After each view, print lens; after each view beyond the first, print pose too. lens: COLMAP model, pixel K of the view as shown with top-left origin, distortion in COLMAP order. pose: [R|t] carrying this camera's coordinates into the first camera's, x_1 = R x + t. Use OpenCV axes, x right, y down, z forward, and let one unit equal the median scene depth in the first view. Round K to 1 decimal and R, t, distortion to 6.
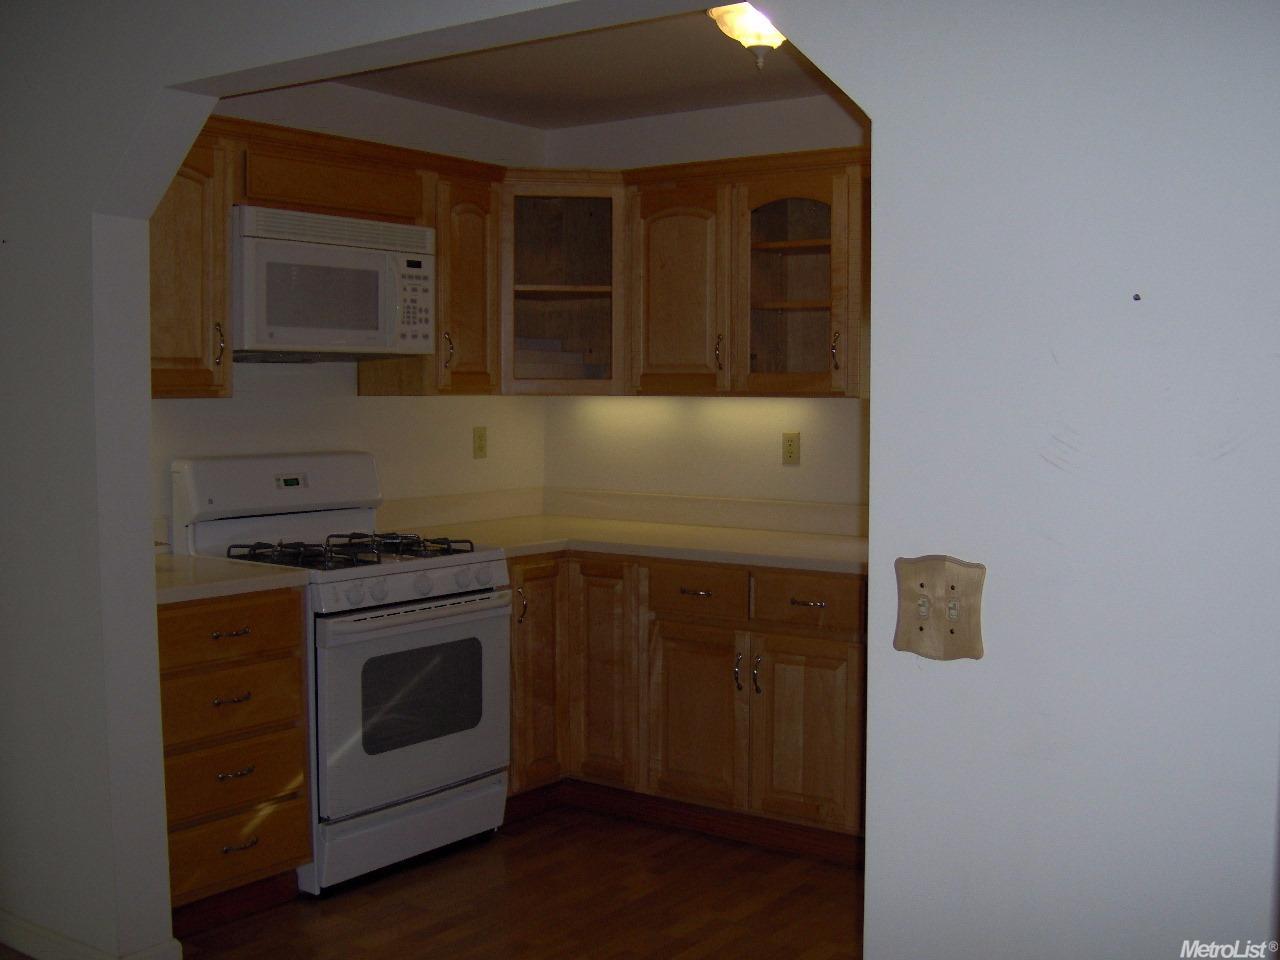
lens RADIAL K [[1458.6, 0, 640.0], [0, 1458.6, 480.0], [0, 0, 1]] dist [-0.139442, -0.016371]
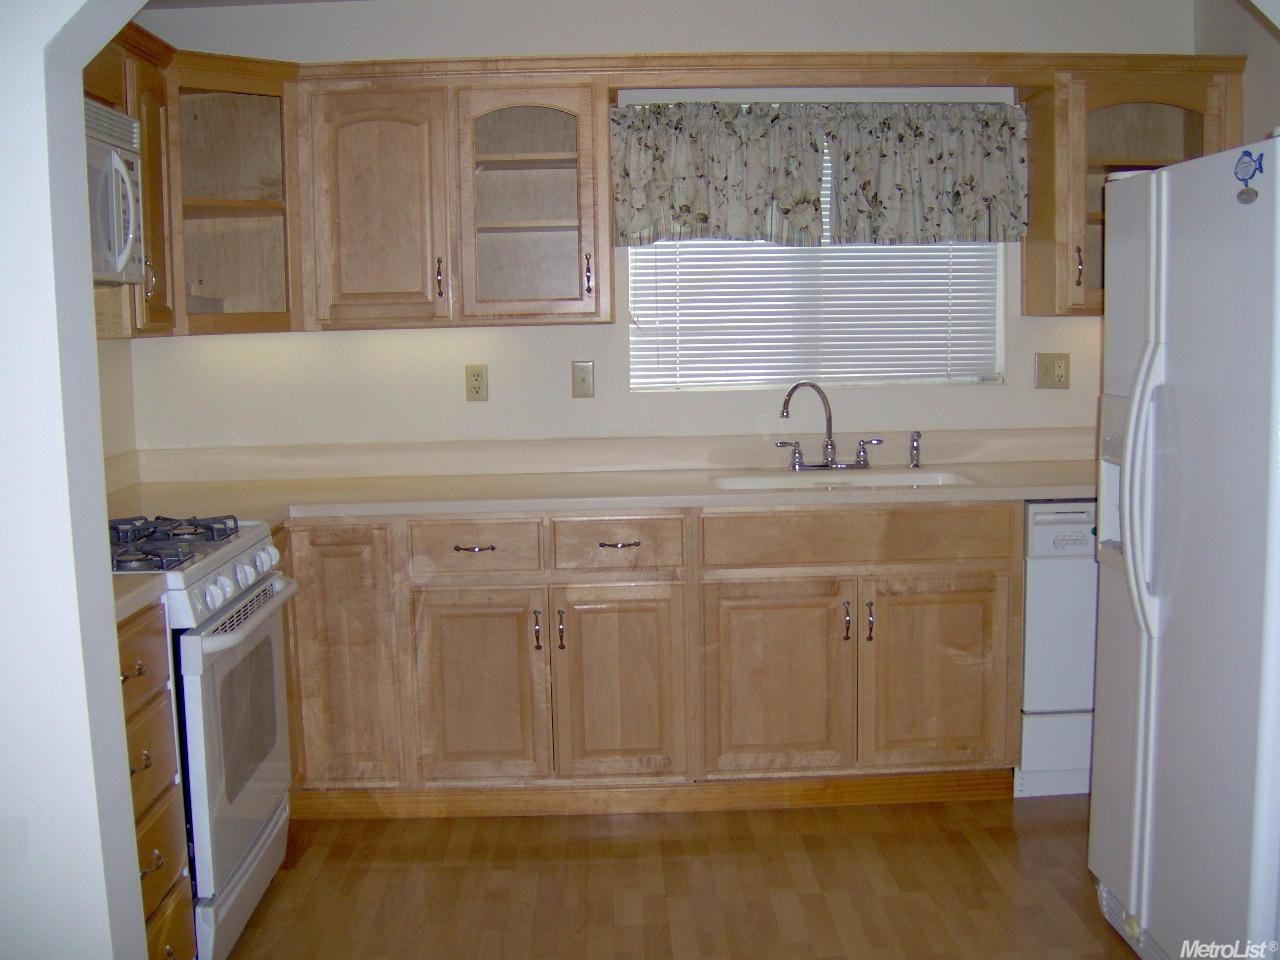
lens RADIAL K [[1458.6, 0, 640.0], [0, 1458.6, 480.0], [0, 0, 1]] dist [-0.139442, -0.016371]
pose [[0.800275, -0.090940, 0.592696, -0.381572], [0.065165, 0.995768, 0.064798, -0.014265], [-0.596081, -0.013233, 0.802815, 0.220027]]
